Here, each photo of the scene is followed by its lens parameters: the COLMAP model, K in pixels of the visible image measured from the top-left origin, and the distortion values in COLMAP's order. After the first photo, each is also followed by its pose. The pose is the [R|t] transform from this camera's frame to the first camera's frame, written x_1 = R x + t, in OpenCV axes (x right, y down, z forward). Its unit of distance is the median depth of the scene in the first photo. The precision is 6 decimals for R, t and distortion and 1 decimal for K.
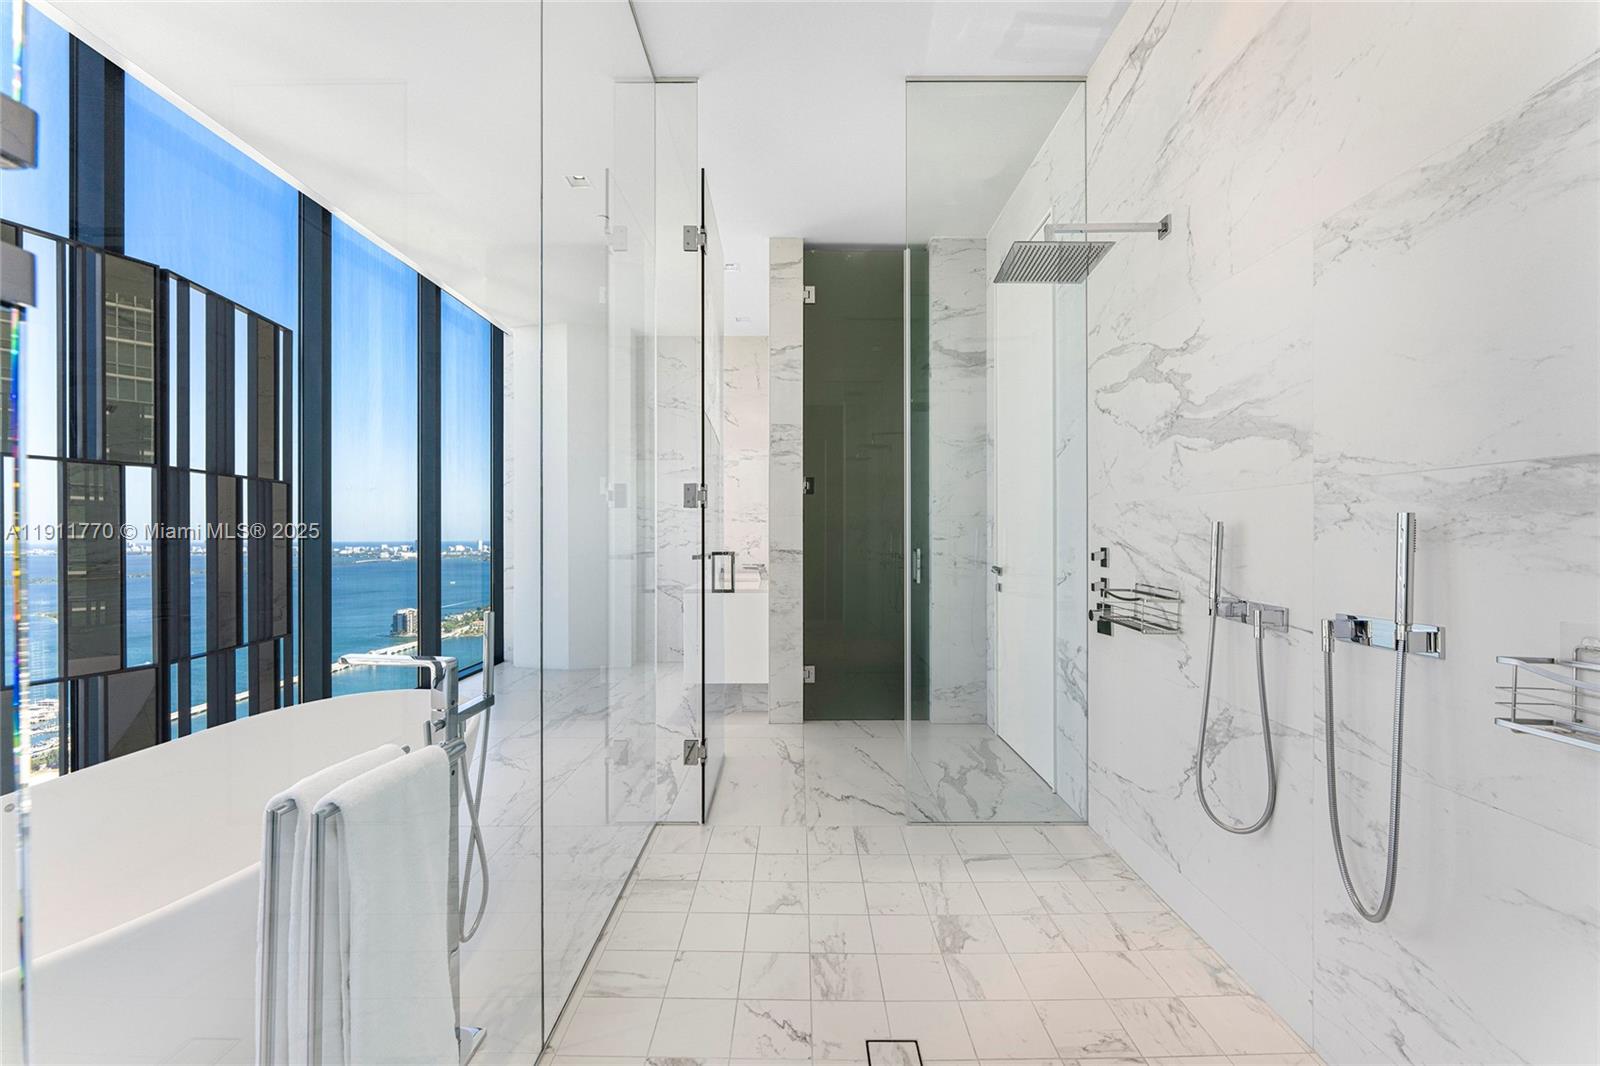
lens RADIAL K [[657.9, 0, 800.0], [0, 657.9, 533.0], [0, 0, 1]] dist [-0.001586, -0.000744]
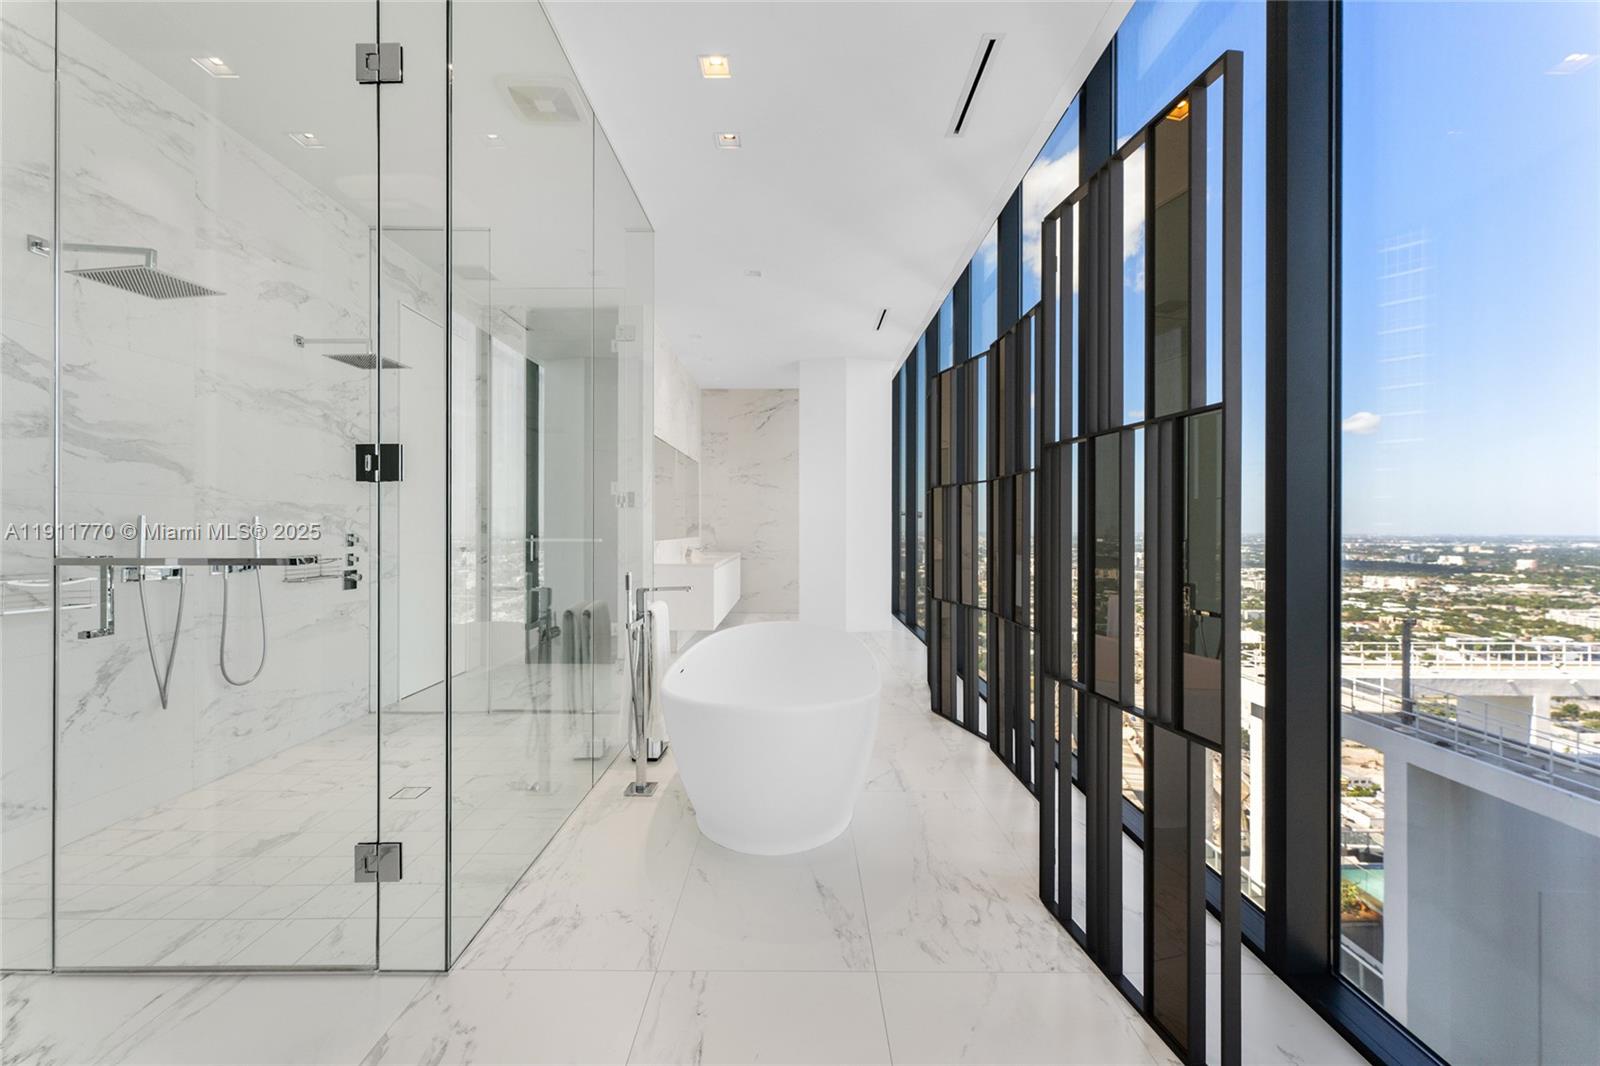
lens RADIAL K [[657.9, 0, 800.0], [0, 657.9, 533.0], [0, 0, 1]] dist [-0.001586, -0.000744]
pose [[-0.999995, -0.001192, 0.002869, -0.737637], [-0.001175, 0.999982, 0.005895, 0.010213], [-0.002876, 0.005892, -0.999979, 2.127473]]
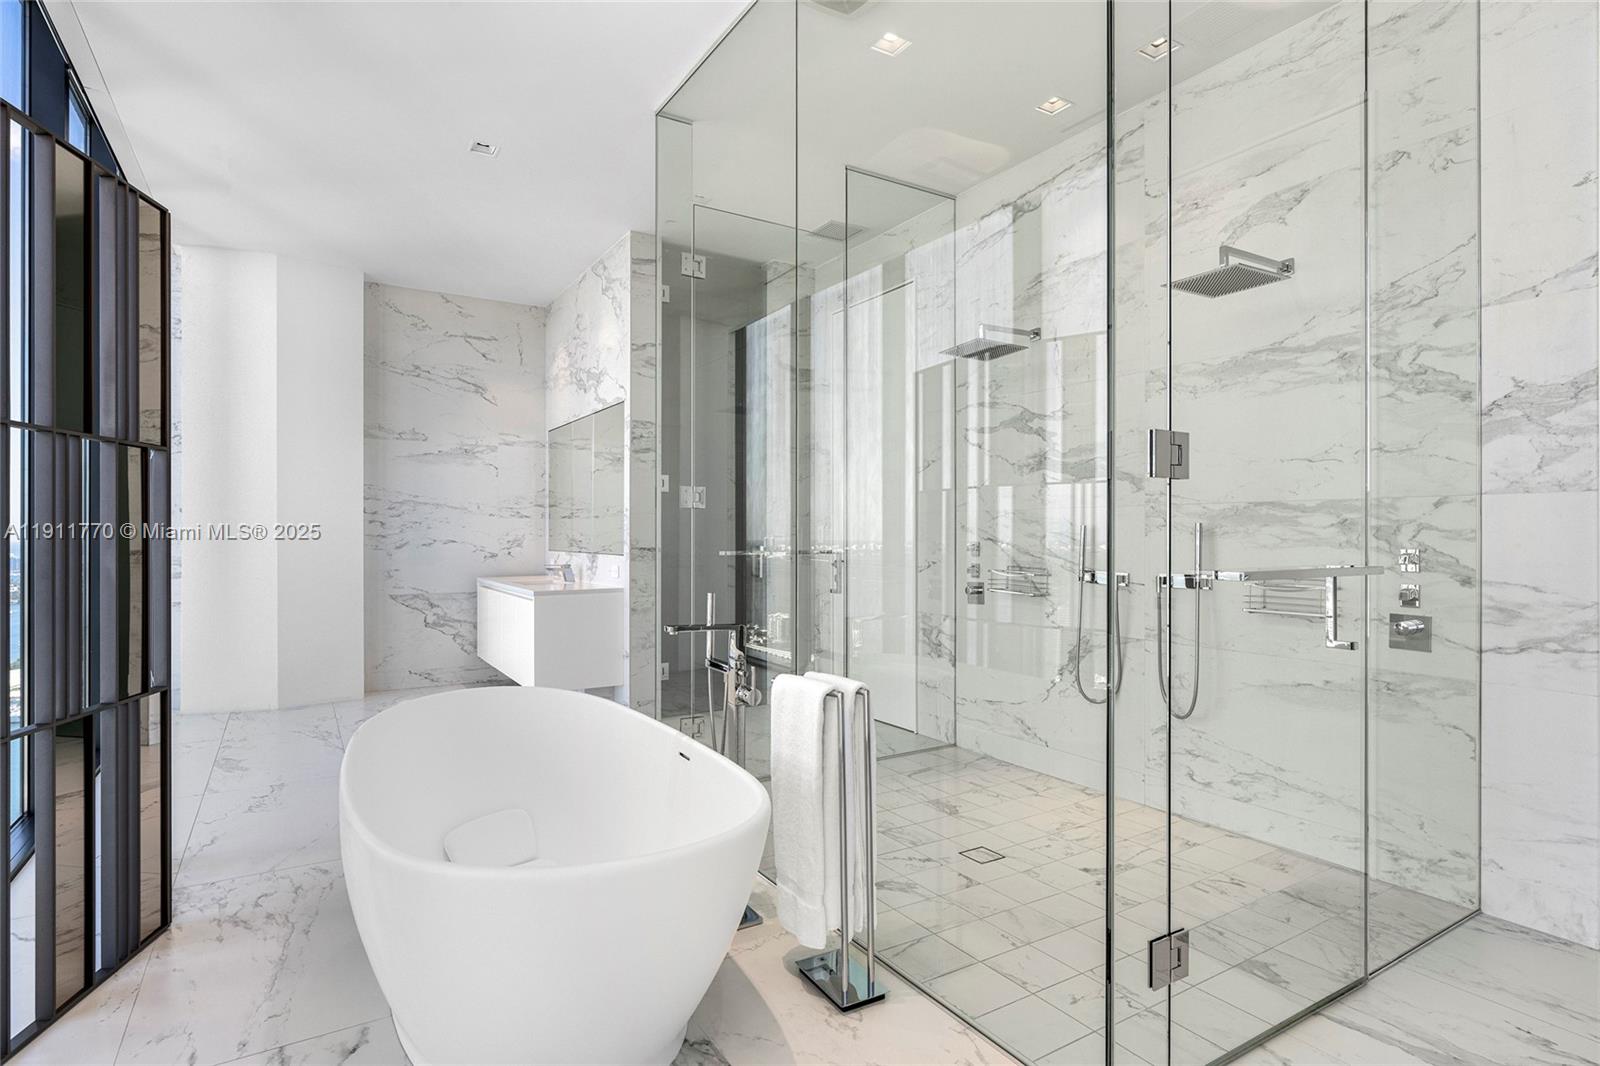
lens RADIAL K [[818.7, 0, 800.0], [0, 818.7, 533.0], [0, 0, 1]] dist [-0.004716, -0.000672]
pose [[0.853242, -0.000092, 0.521515, -0.938711], [-0.002136, 0.999991, 0.003672, -0.003275], [-0.521511, -0.004247, 0.853234, -0.357943]]
